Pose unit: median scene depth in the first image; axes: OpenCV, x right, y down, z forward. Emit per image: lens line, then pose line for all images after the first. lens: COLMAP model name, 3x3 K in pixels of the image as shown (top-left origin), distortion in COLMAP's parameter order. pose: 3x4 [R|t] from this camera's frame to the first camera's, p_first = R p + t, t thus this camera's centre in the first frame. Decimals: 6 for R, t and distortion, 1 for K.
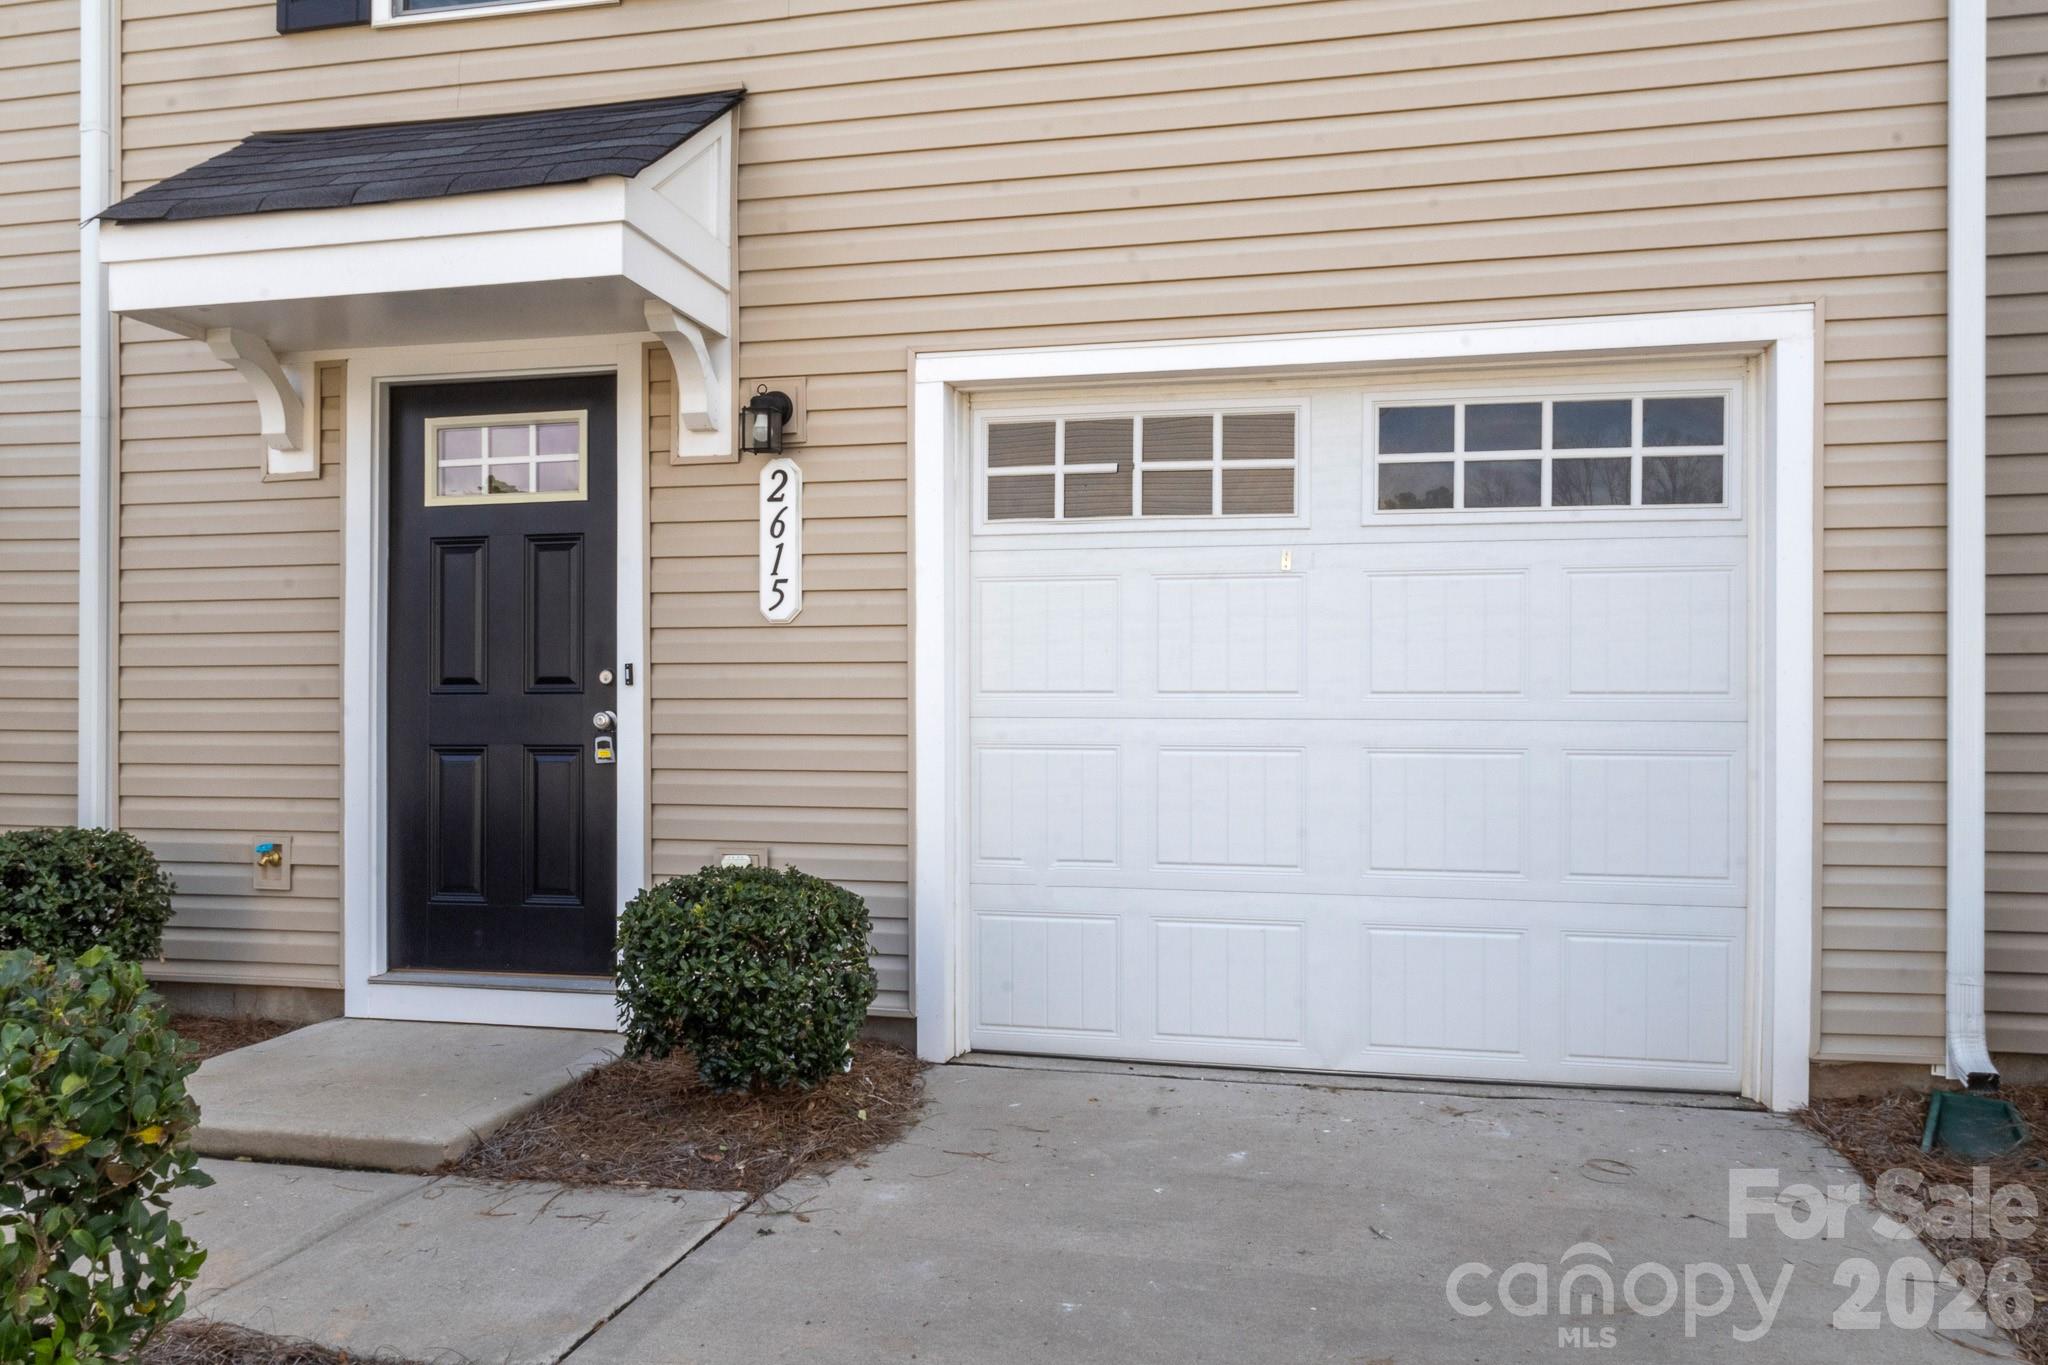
lens RADIAL K [[1515.7, 0, 1025.0], [0, 1515.7, 681.2], [0, 0, 1]] dist [0.010451, -0.010843]
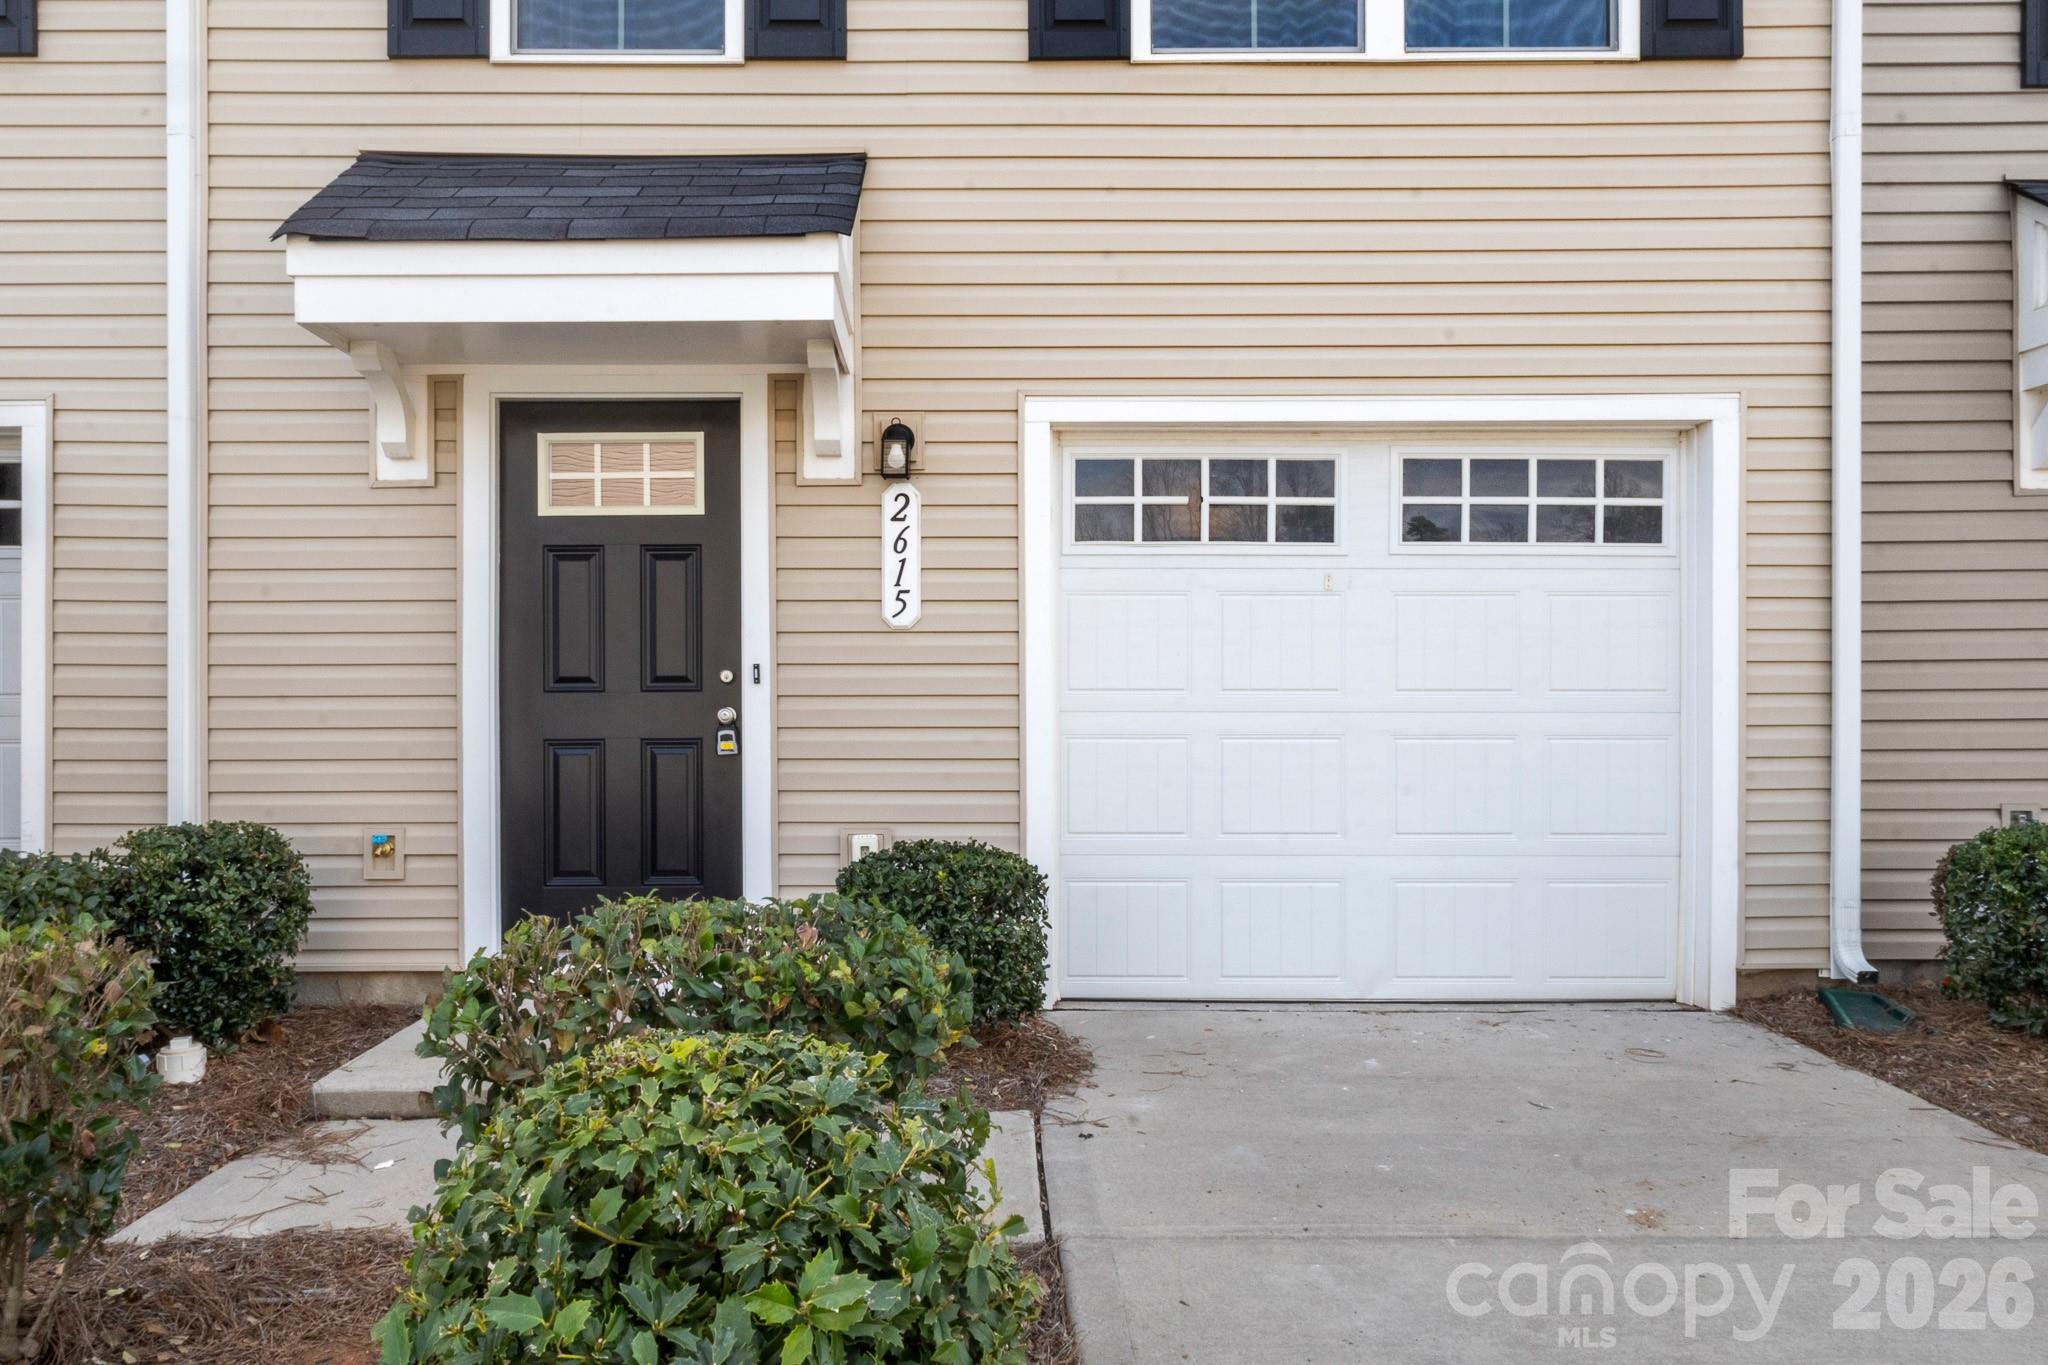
lens RADIAL K [[1433.2, 0, 1024.8], [0, 1433.2, 686.2], [0, 0, 1]] dist [0.003600, 0.008289]
pose [[0.975263, 0.001312, 0.221043, -0.314173], [-0.001245, 0.999999, -0.000445, 0.005074], [-0.221043, 0.000159, 0.975264, -0.064191]]
